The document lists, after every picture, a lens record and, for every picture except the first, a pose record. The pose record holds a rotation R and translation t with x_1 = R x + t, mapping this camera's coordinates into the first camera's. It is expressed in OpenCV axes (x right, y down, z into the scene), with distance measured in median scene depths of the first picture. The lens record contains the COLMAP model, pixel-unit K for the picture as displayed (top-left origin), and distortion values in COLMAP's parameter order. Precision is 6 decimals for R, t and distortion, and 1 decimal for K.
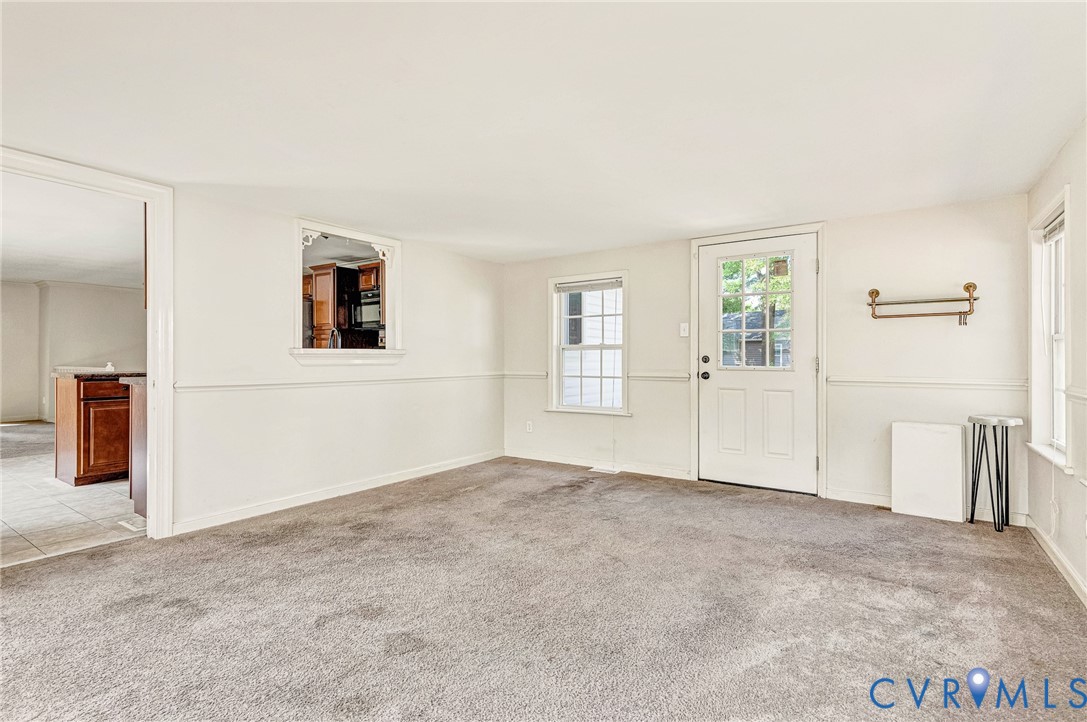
lens RADIAL K [[519.5, 0, 535.0], [0, 519.5, 350.8], [0, 0, 1]] dist [0.014196, -0.000341]
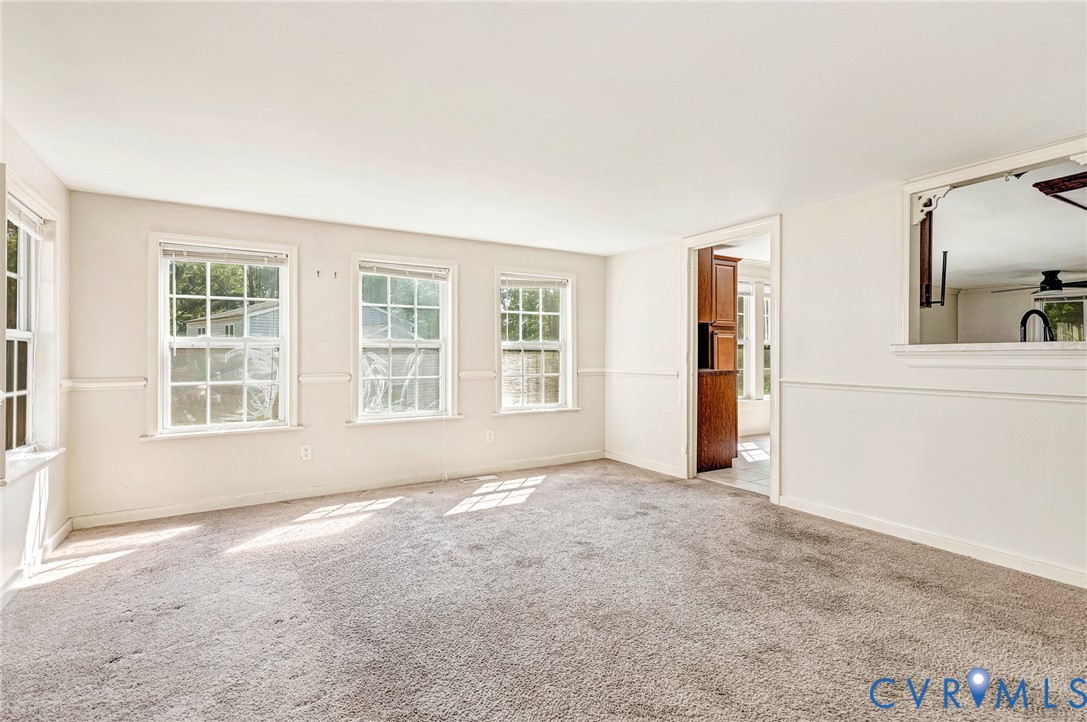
lens RADIAL K [[519.5, 0, 542.9], [0, 519.5, 359.9], [0, 0, 1]] dist [0.014196, -0.000341]
pose [[-0.390603, 0.002516, -0.920556, 0.628866], [0.013085, 0.999910, -0.002820, 0.016674], [0.920466, -0.013147, -0.390601, 0.983253]]
